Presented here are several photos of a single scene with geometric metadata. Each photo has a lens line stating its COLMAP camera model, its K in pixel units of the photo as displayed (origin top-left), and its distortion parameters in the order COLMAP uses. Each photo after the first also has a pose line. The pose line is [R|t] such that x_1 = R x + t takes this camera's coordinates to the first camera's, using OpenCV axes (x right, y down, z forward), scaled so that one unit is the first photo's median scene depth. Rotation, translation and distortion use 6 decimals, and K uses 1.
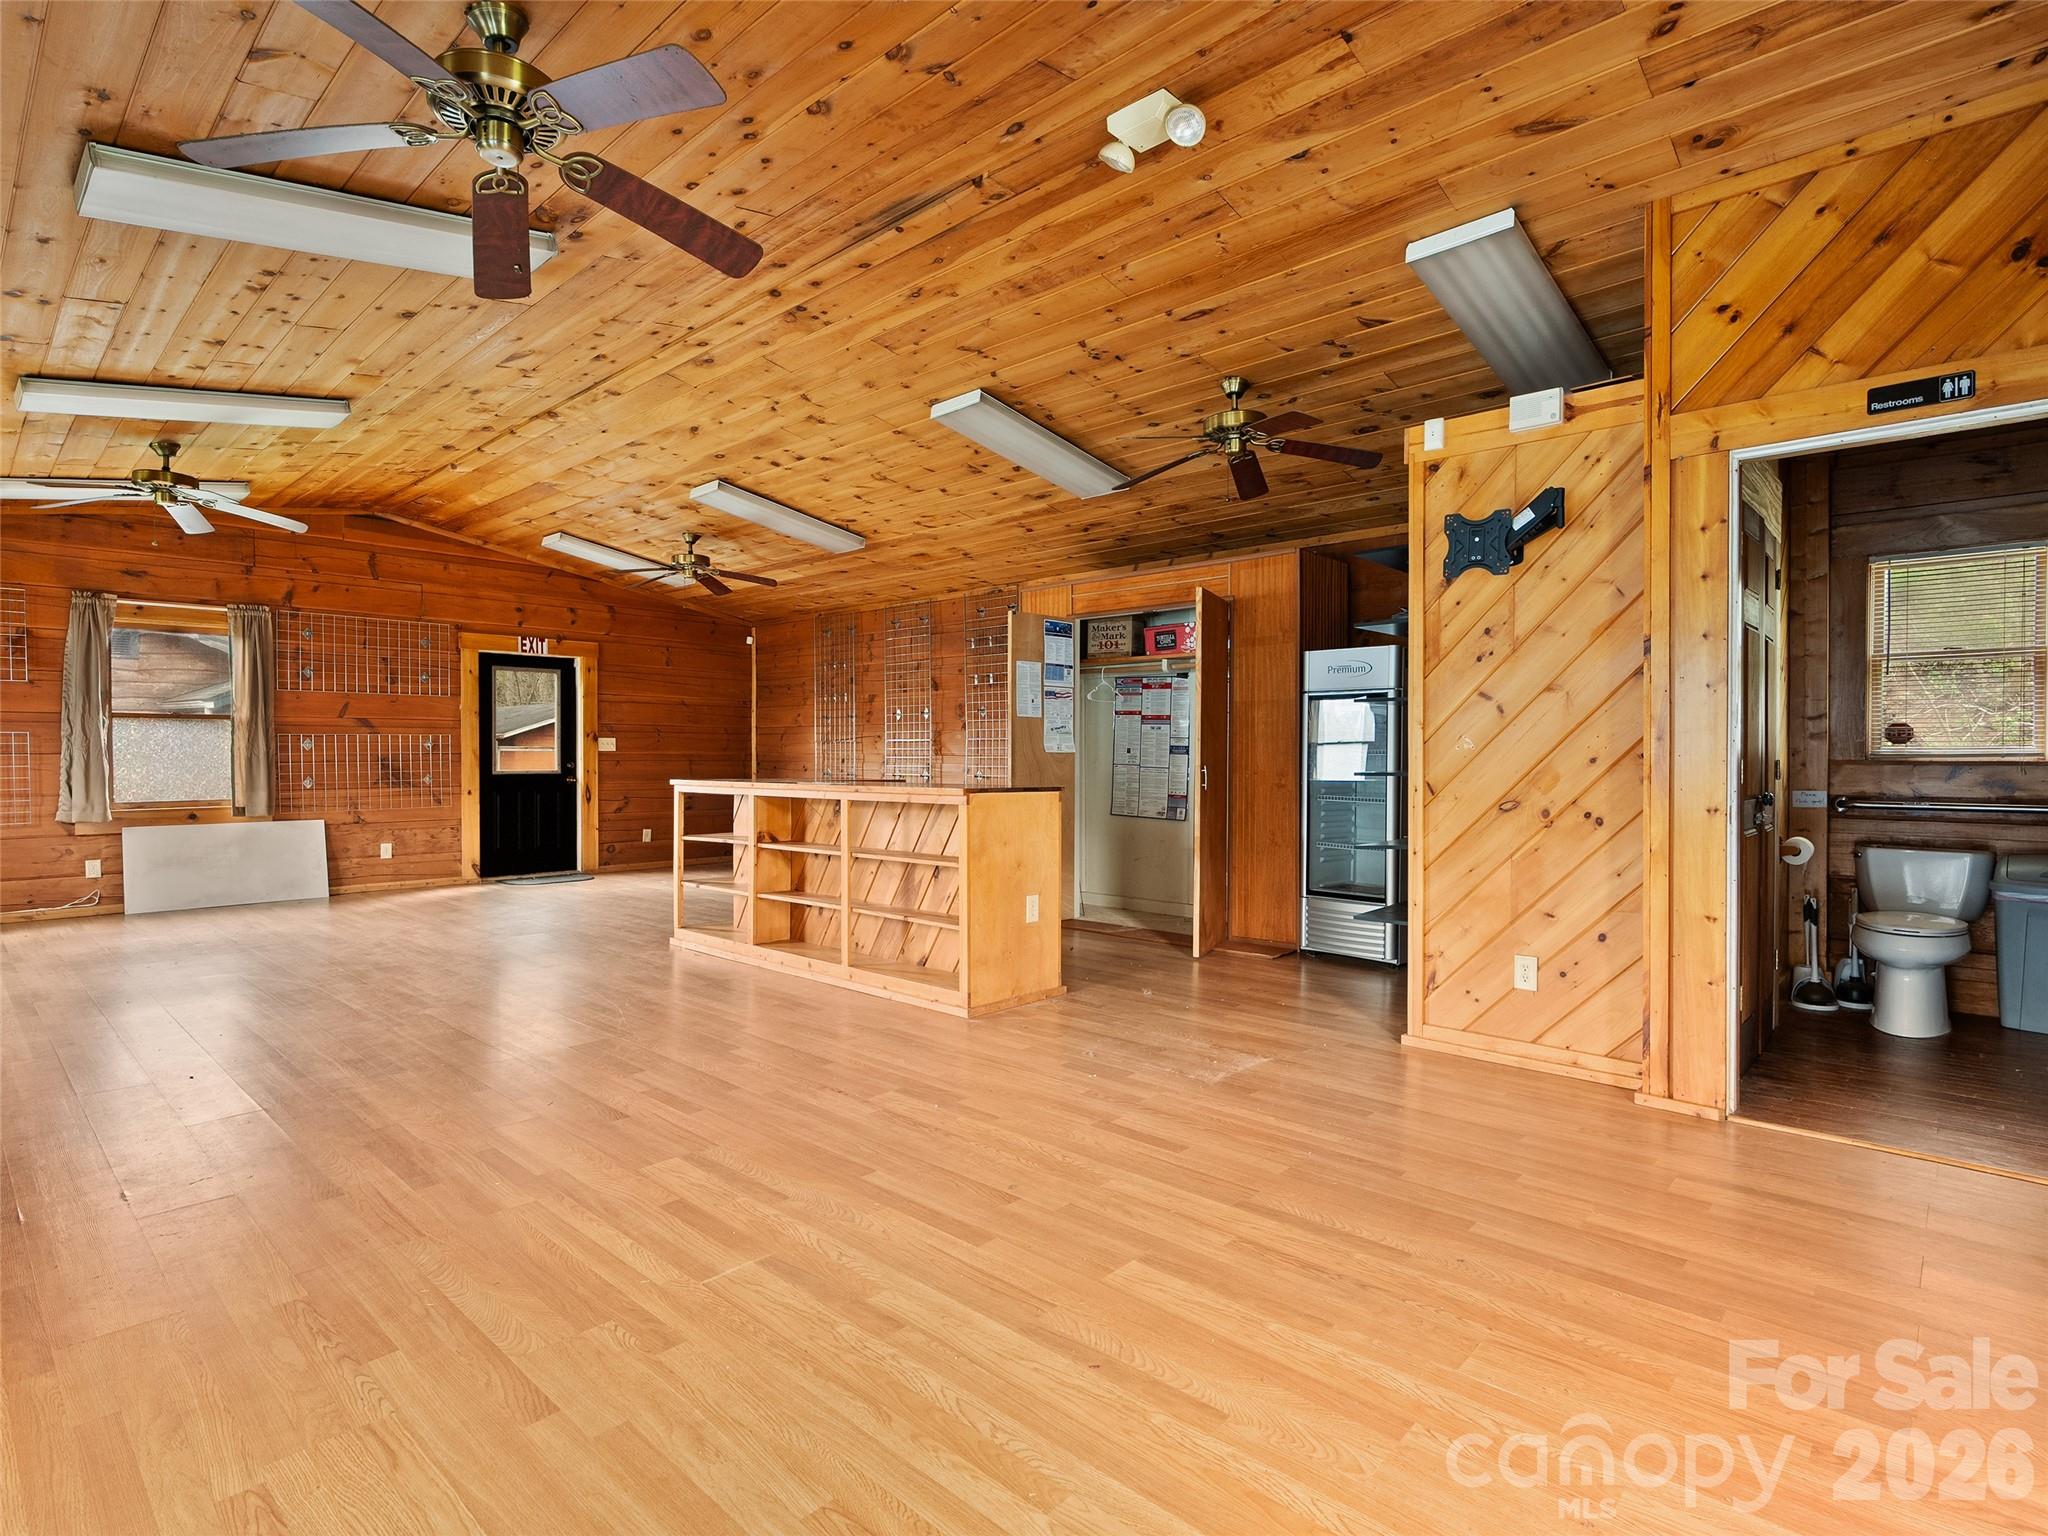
lens RADIAL K [[1043.6, 0, 1011.9], [0, 1043.6, 767.7], [0, 0, 1]] dist [-0.014636, 0.005215]
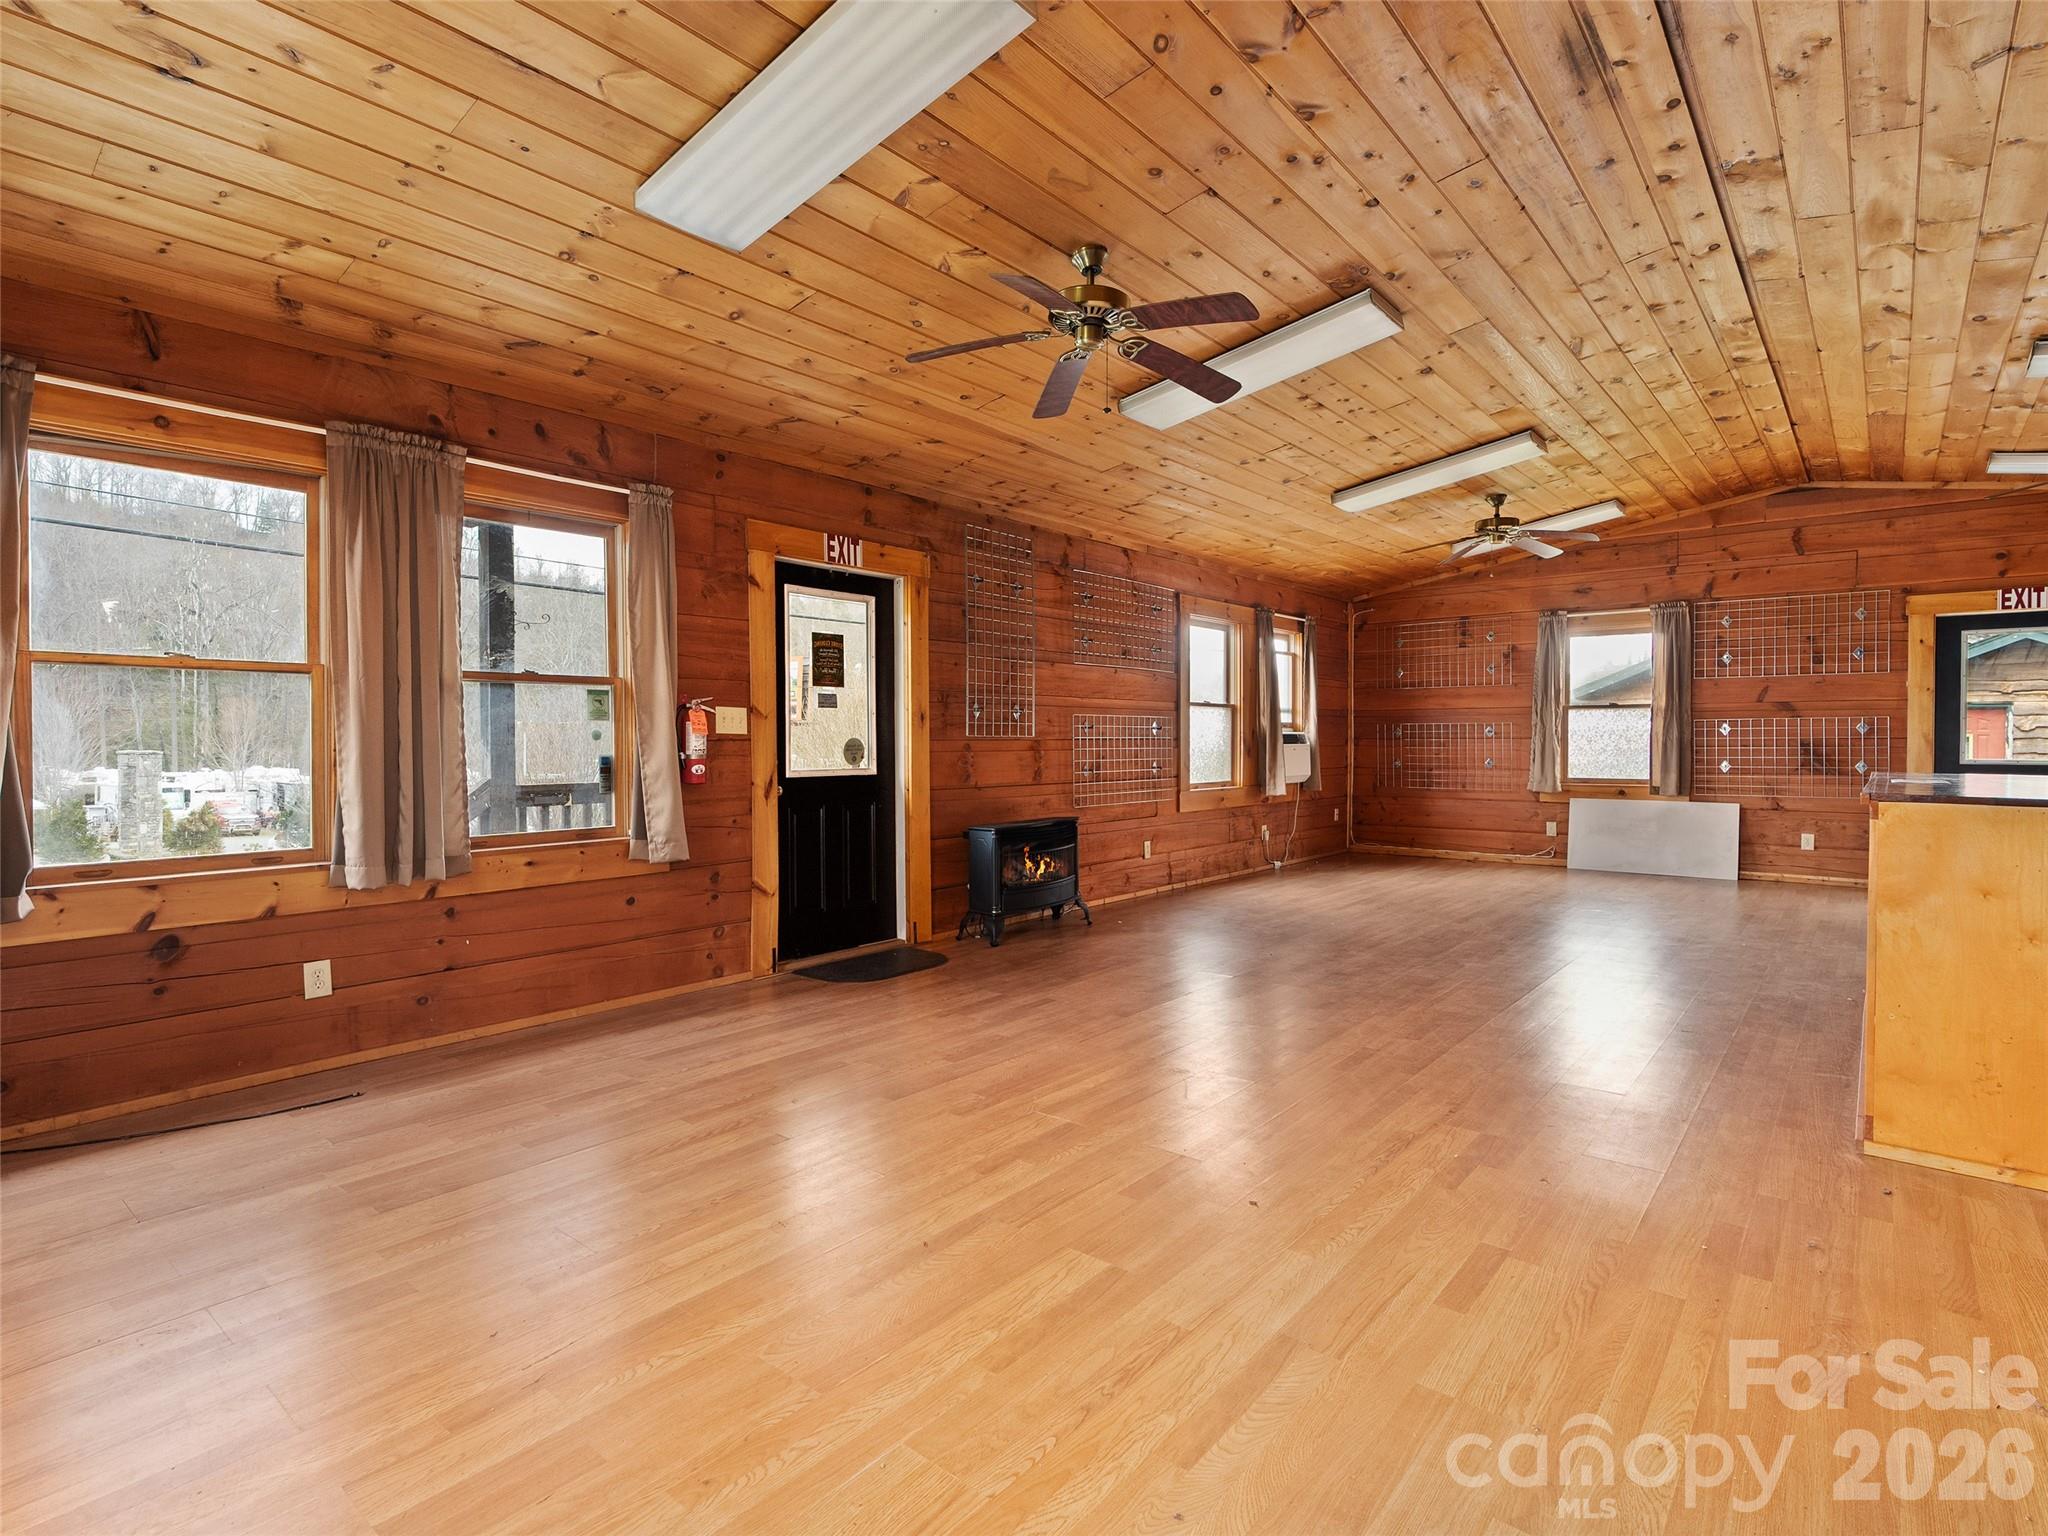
lens RADIAL K [[1043.6, 0, 1025.5], [0, 1043.6, 754.7], [0, 0, 1]] dist [-0.014636, 0.005215]
pose [[0.057591, 0.015232, -0.998224, 0.321390], [-0.012055, 0.999821, 0.014561, -0.004018], [0.998267, 0.011195, 0.057765, 0.258078]]
